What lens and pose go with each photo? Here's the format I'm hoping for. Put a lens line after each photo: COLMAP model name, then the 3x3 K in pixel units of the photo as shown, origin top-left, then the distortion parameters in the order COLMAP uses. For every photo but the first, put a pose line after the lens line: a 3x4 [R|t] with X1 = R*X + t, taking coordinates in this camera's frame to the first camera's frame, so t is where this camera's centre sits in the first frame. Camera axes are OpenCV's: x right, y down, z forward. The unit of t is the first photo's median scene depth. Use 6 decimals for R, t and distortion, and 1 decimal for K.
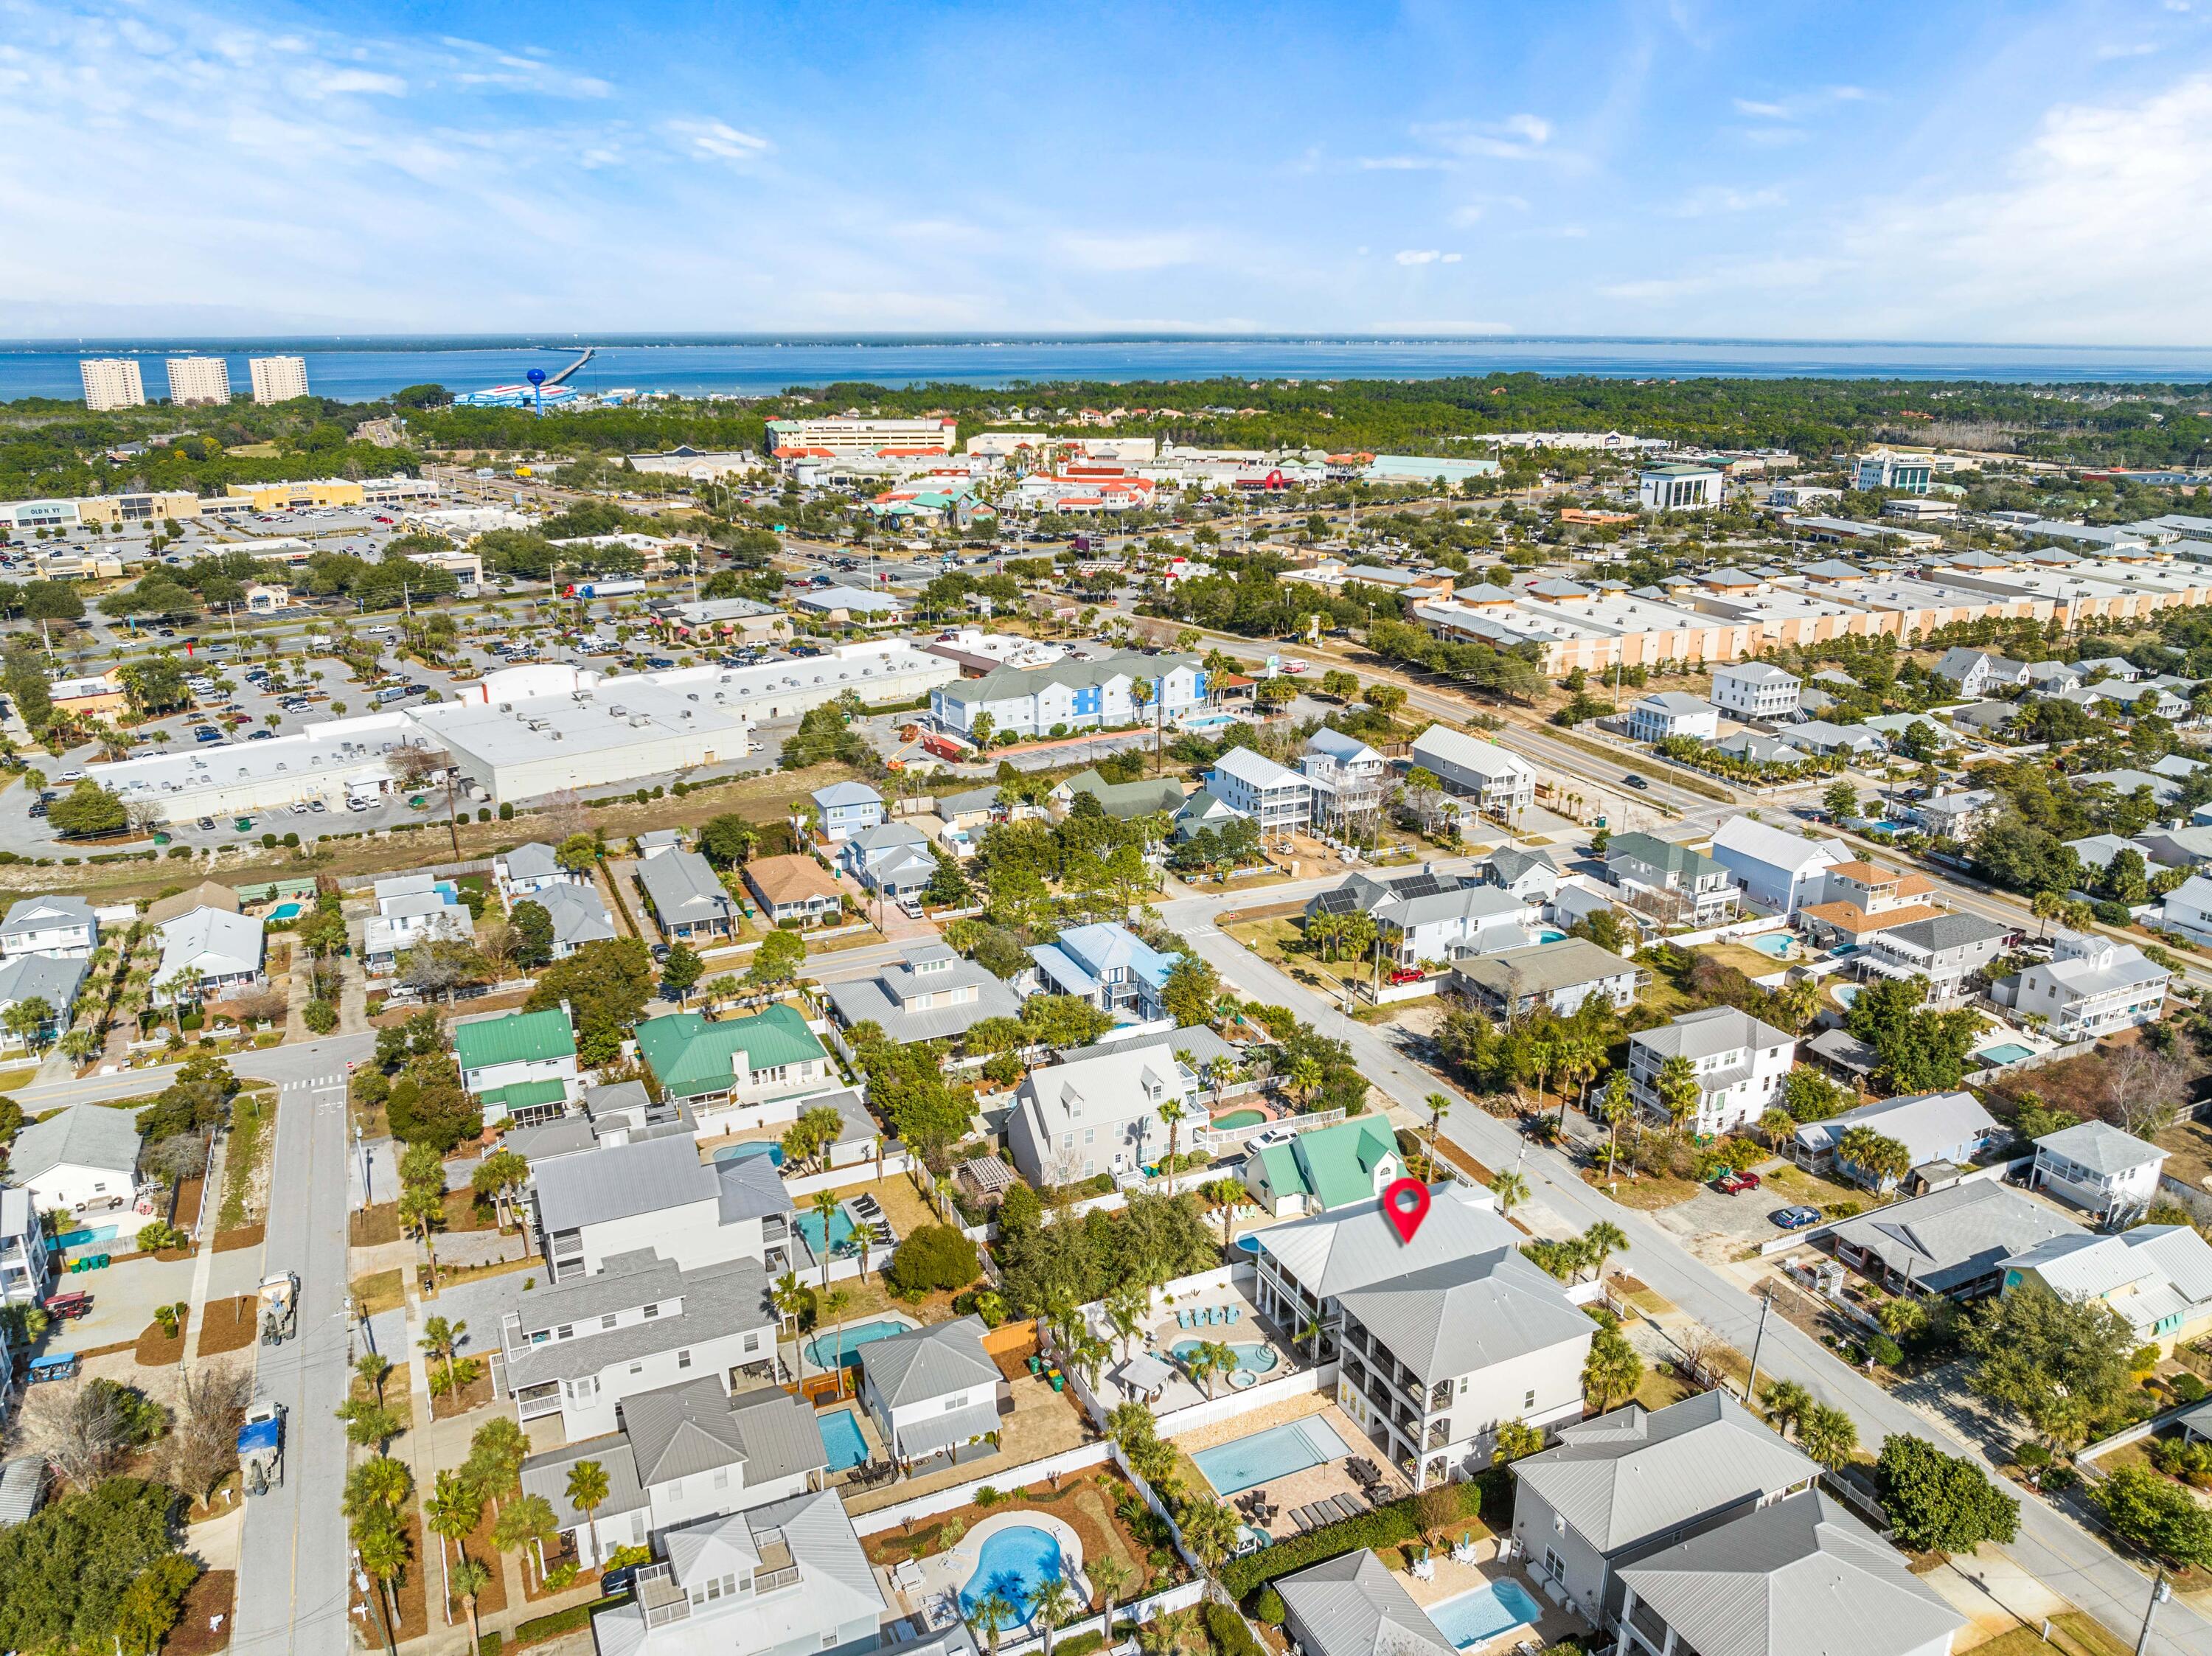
lens RADIAL K [[1588.1, 0, 1112.8], [0, 1588.1, 833.9], [0, 0, 1]] dist [-0.021751, -0.035196]
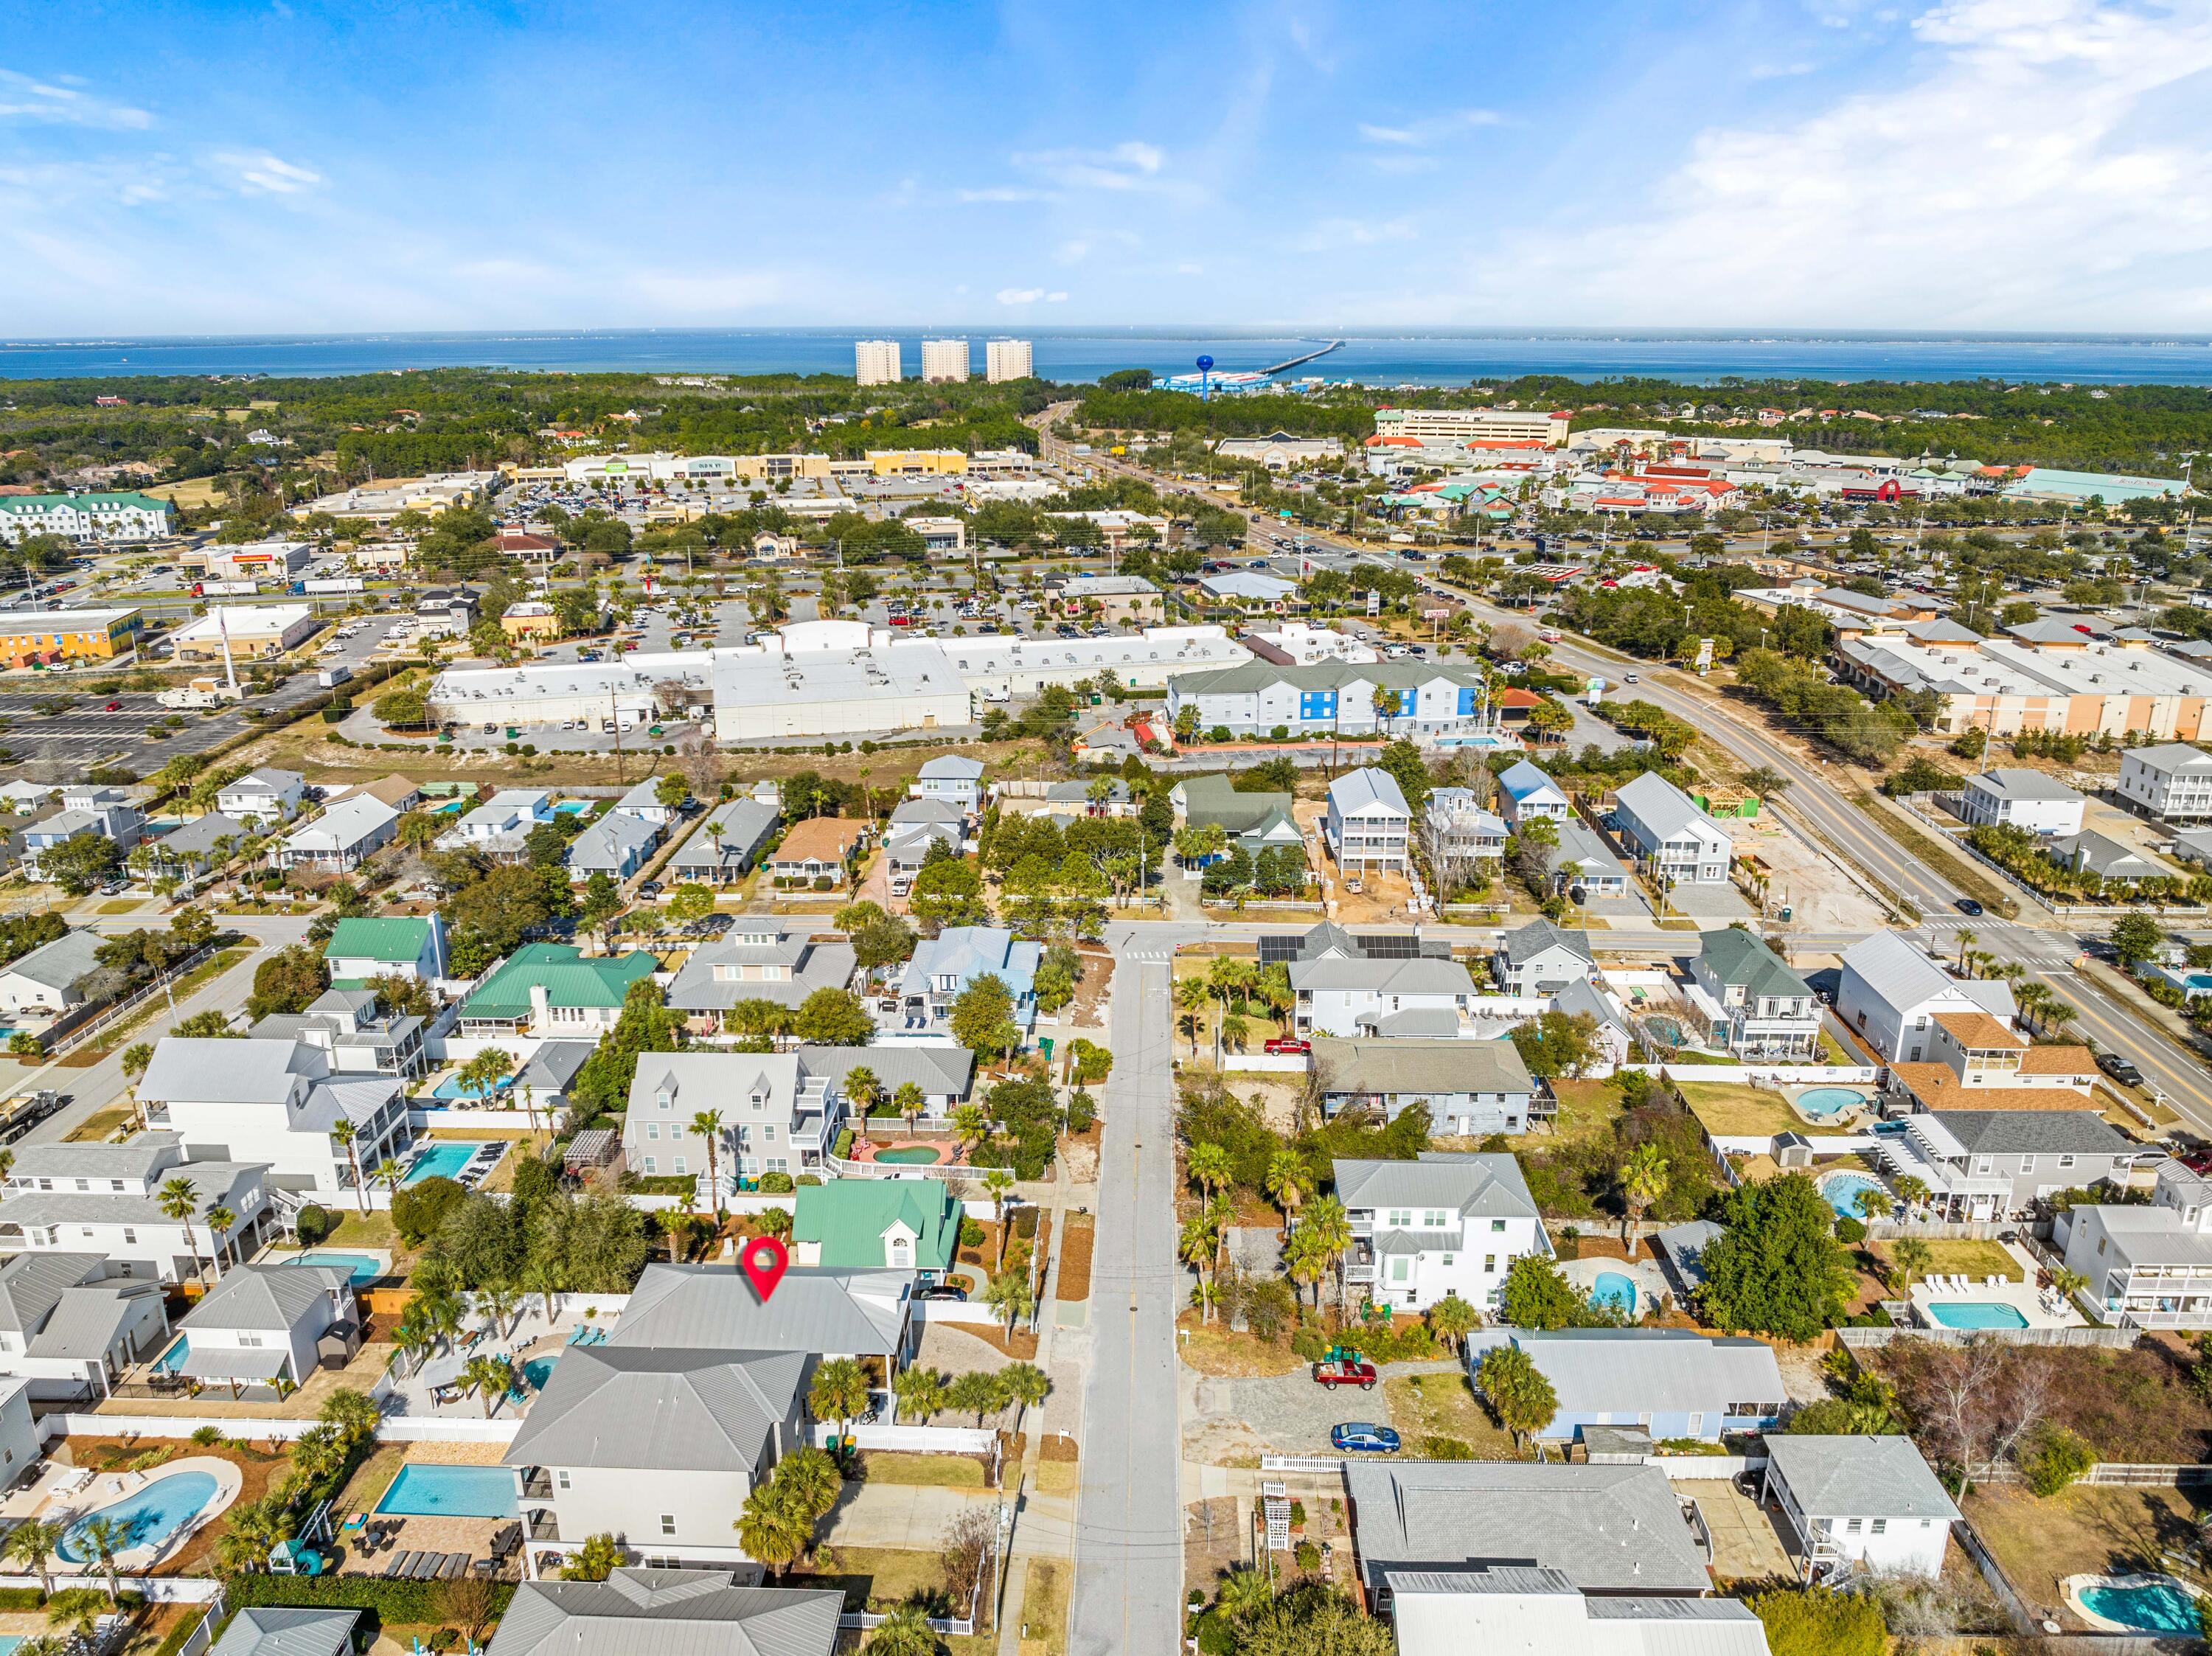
lens RADIAL K [[1588.1, 0, 1112.8], [0, 1588.1, 833.9], [0, 0, 1]] dist [-0.021751, -0.035196]
pose [[0.894240, 0.133295, -0.427278, 0.292830], [-0.131955, 0.990710, 0.032899, -0.024997], [0.427694, 0.026962, 0.903521, 0.123065]]
